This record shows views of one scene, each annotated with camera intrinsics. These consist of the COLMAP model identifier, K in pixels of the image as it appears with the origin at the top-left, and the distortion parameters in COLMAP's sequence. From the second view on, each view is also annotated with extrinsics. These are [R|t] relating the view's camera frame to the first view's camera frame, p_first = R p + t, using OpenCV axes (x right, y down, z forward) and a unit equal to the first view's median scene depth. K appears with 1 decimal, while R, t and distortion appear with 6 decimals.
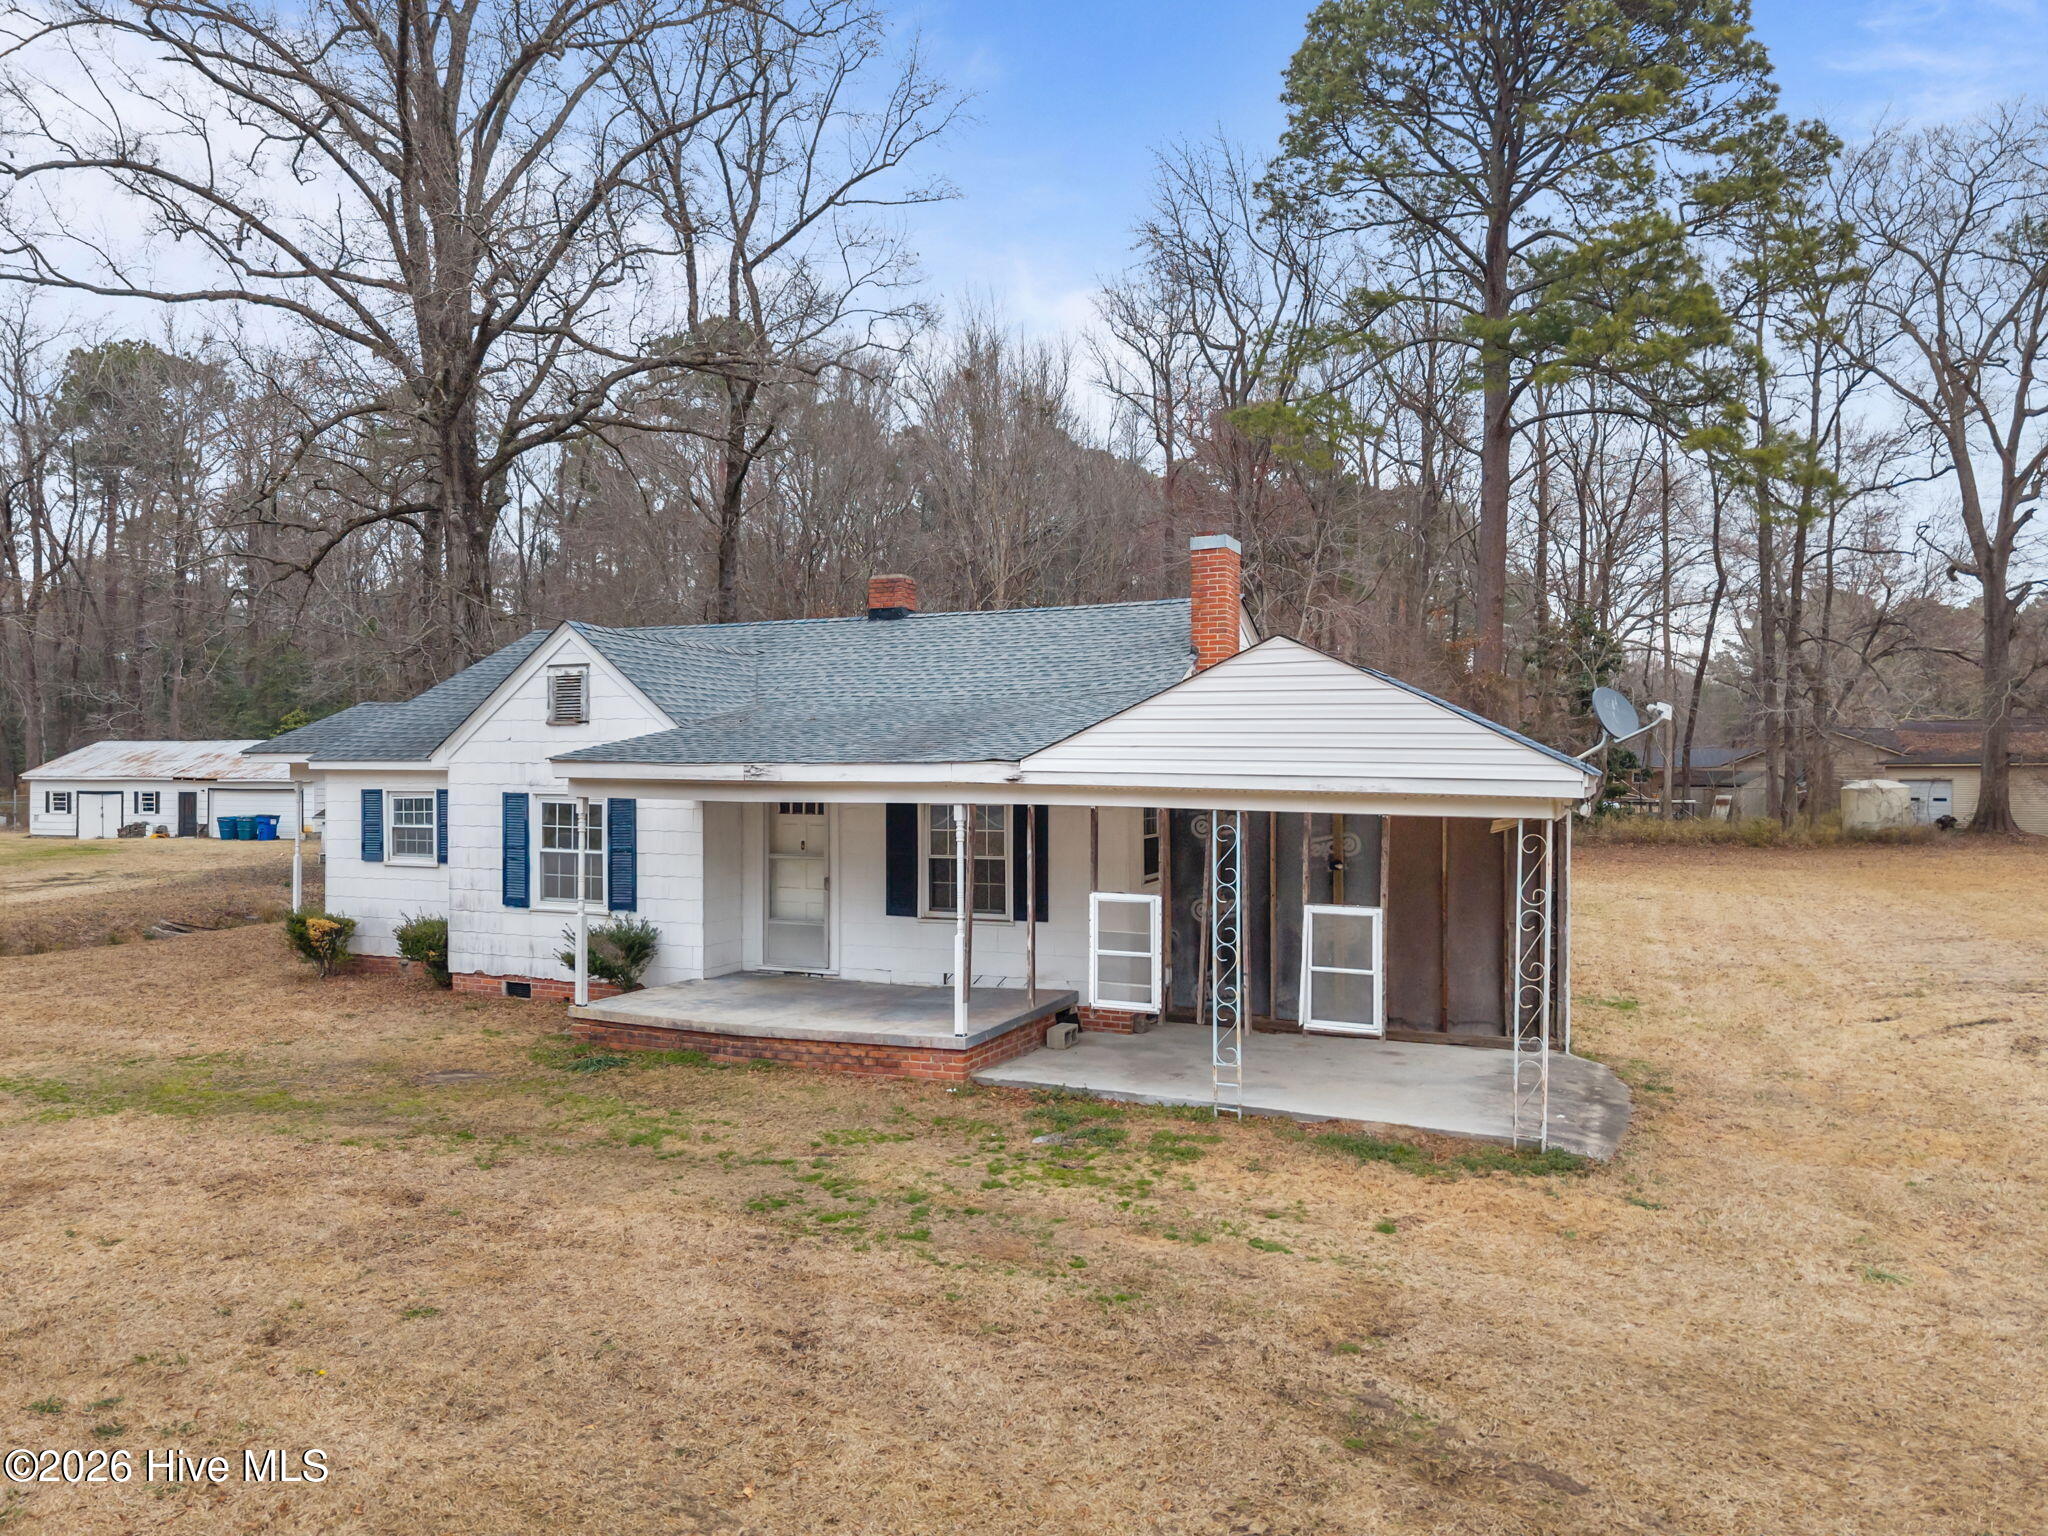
lens RADIAL K [[1360.8, 0, 1028.0], [0, 1360.8, 775.1], [0, 0, 1]] dist [0.035579, -0.033600]
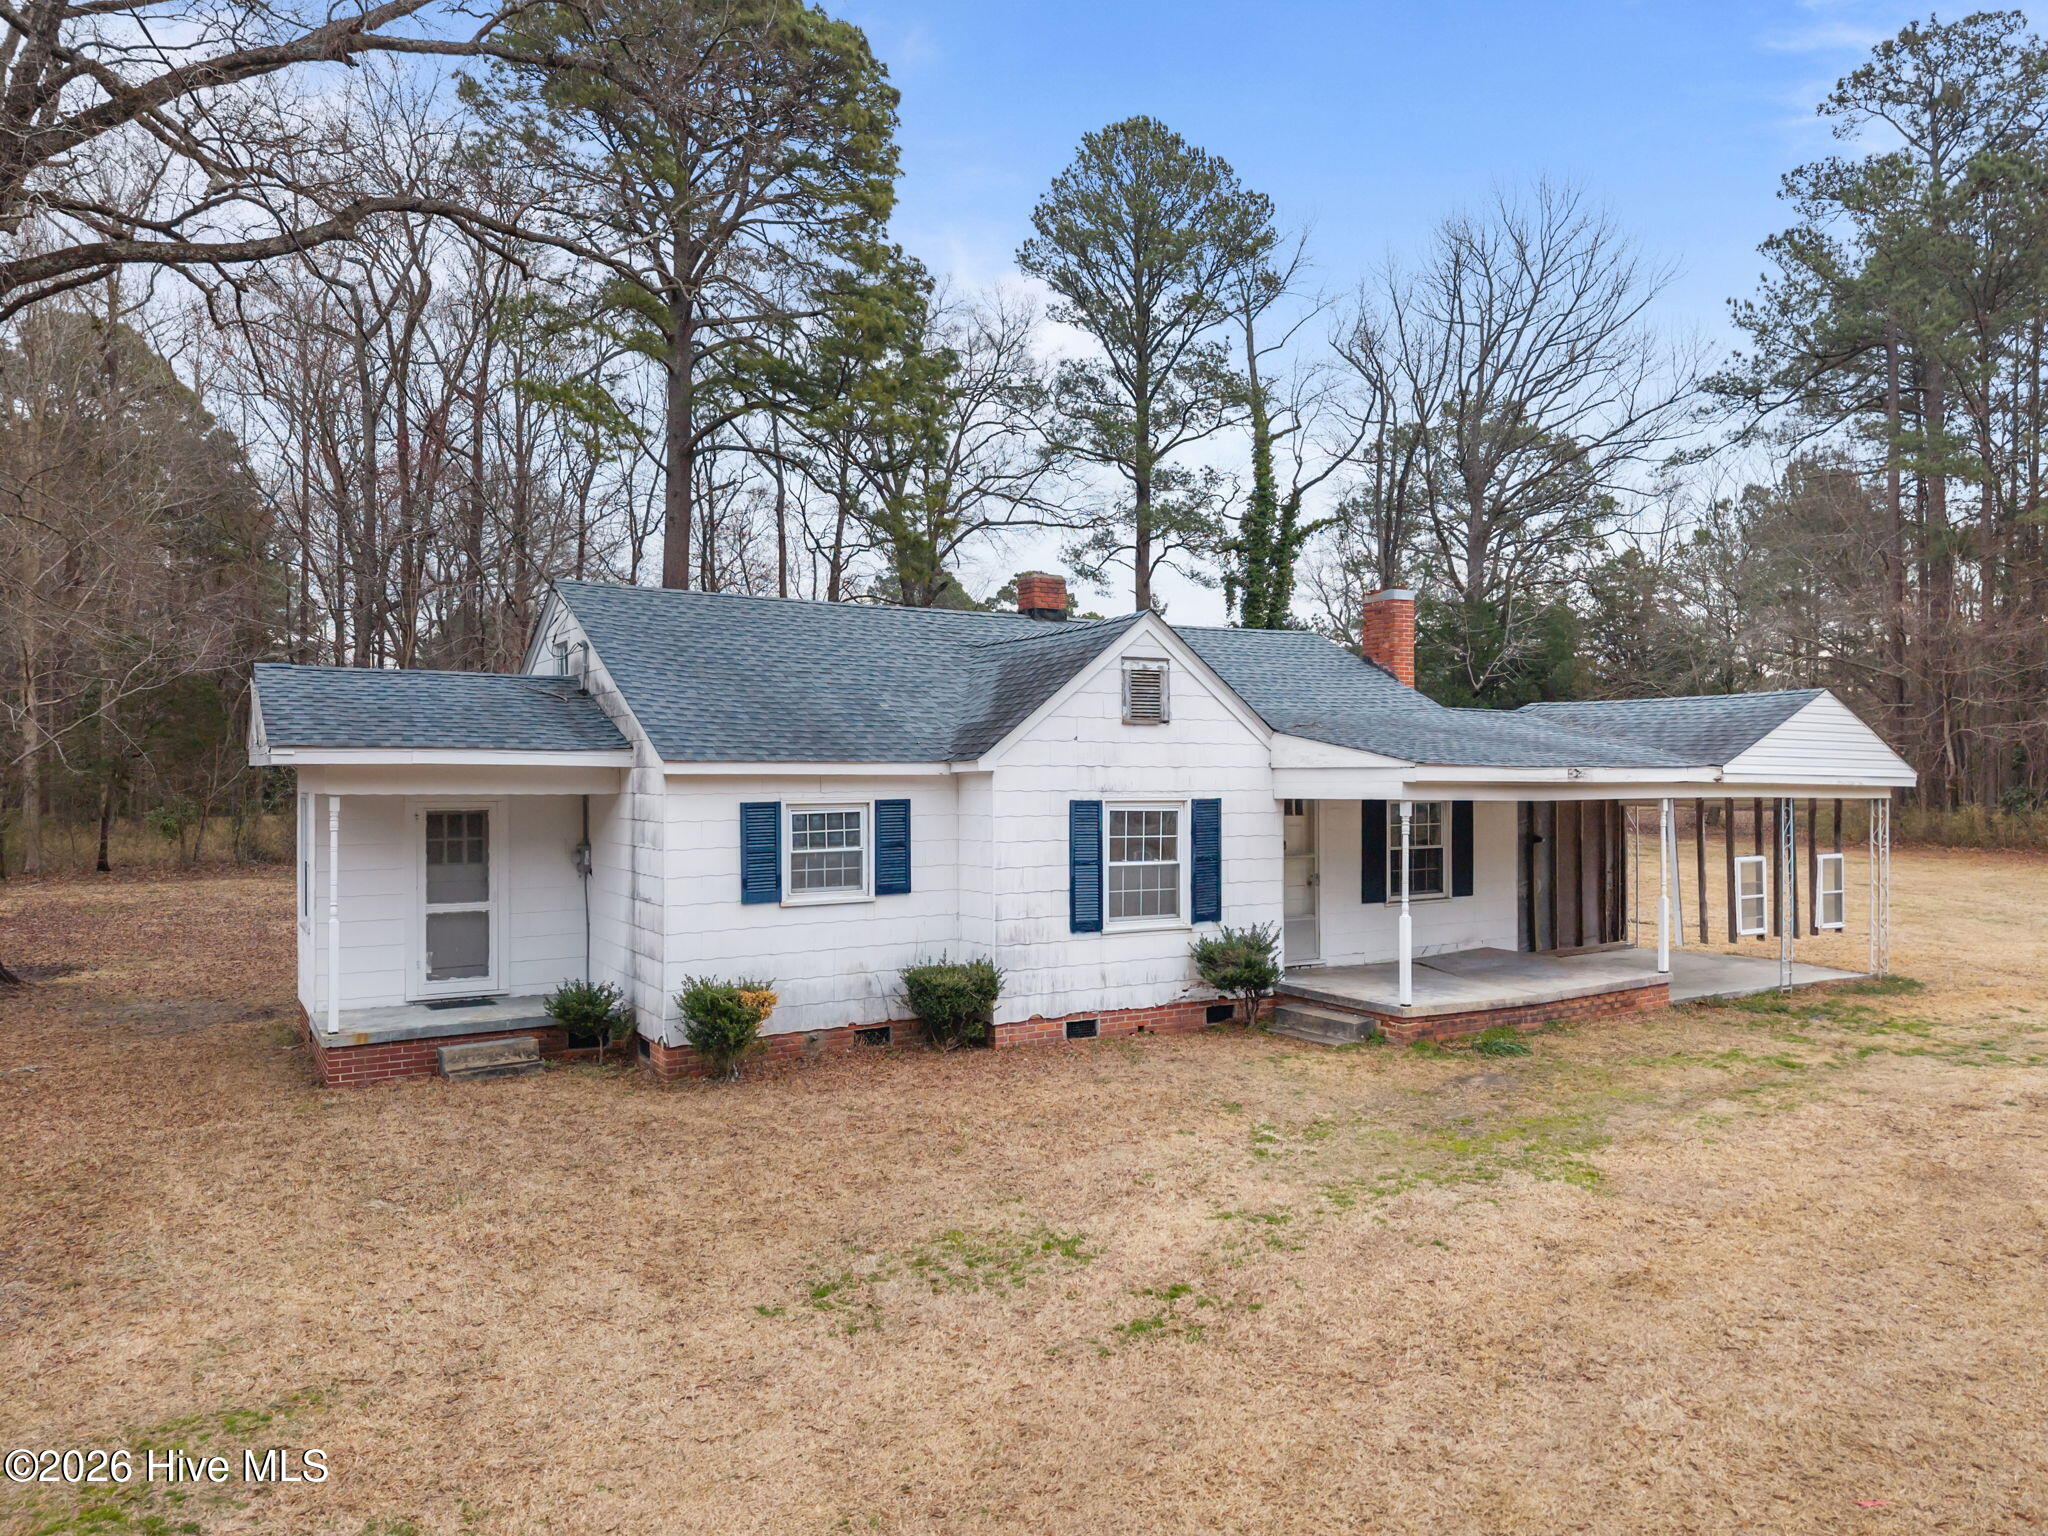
lens RADIAL K [[1360.8, 0, 1020.7], [0, 1360.8, 766.3], [0, 0, 1]] dist [0.035579, -0.033600]
pose [[0.571936, 0.001796, 0.820296, -1.101546], [0.004568, 0.999975, -0.005374, -0.004189], [-0.820285, 0.006820, 0.571914, 0.543550]]
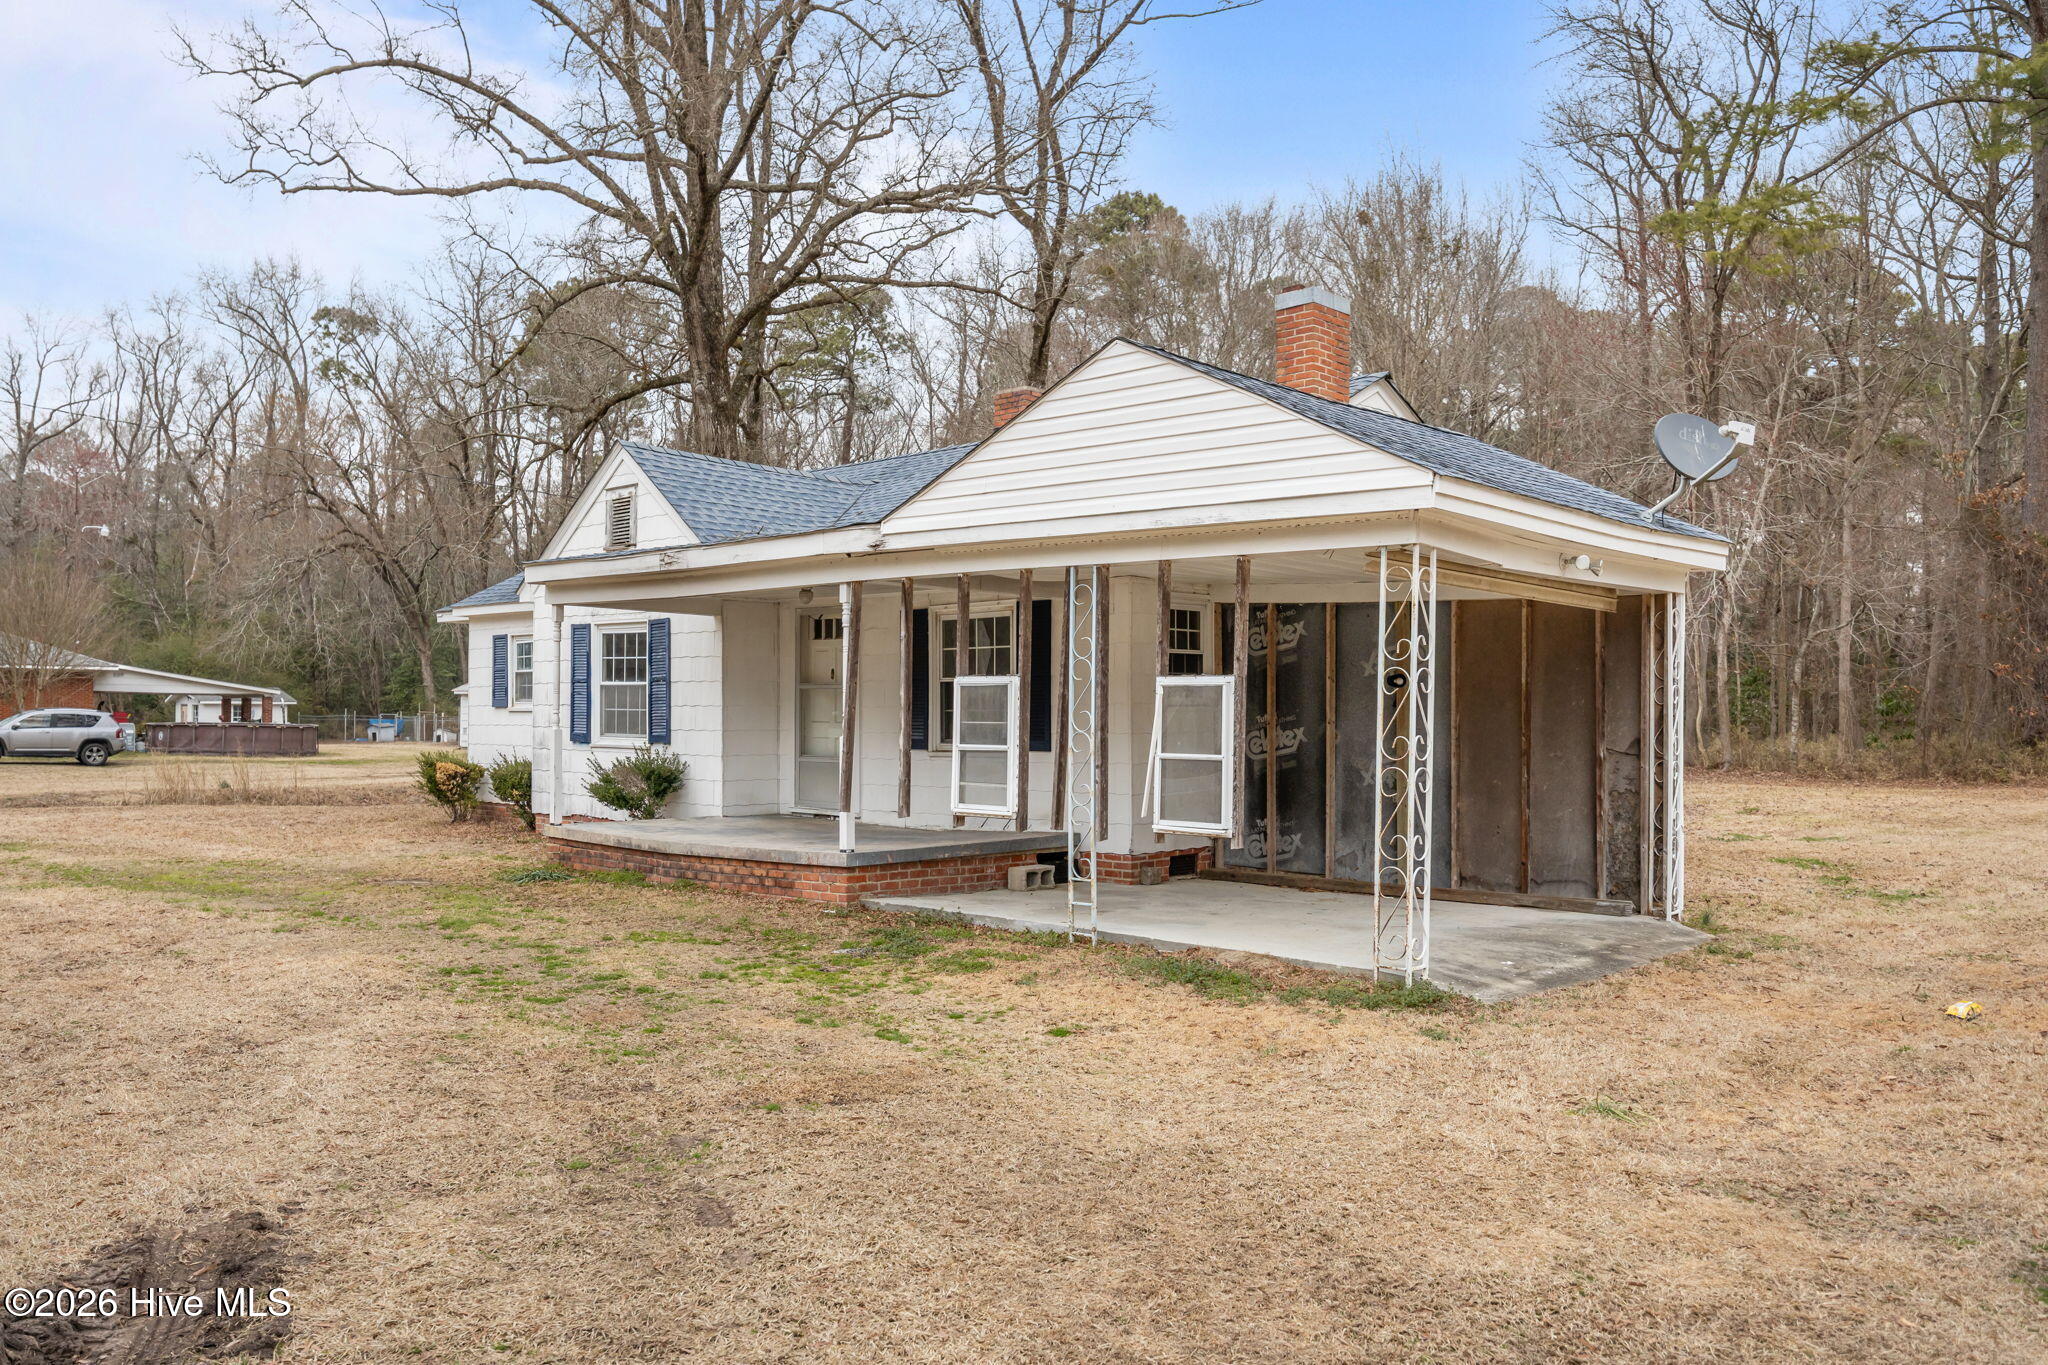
lens RADIAL K [[1551.2, 0, 1032.0], [0, 1551.2, 699.3], [0, 0, 1]] dist [-0.002383, -0.001497]
pose [[0.945167, 0.000290, -0.326588, 0.278975], [-0.004897, 0.999900, -0.013286, 0.078461], [0.326551, 0.014157, 0.945074, 0.077225]]
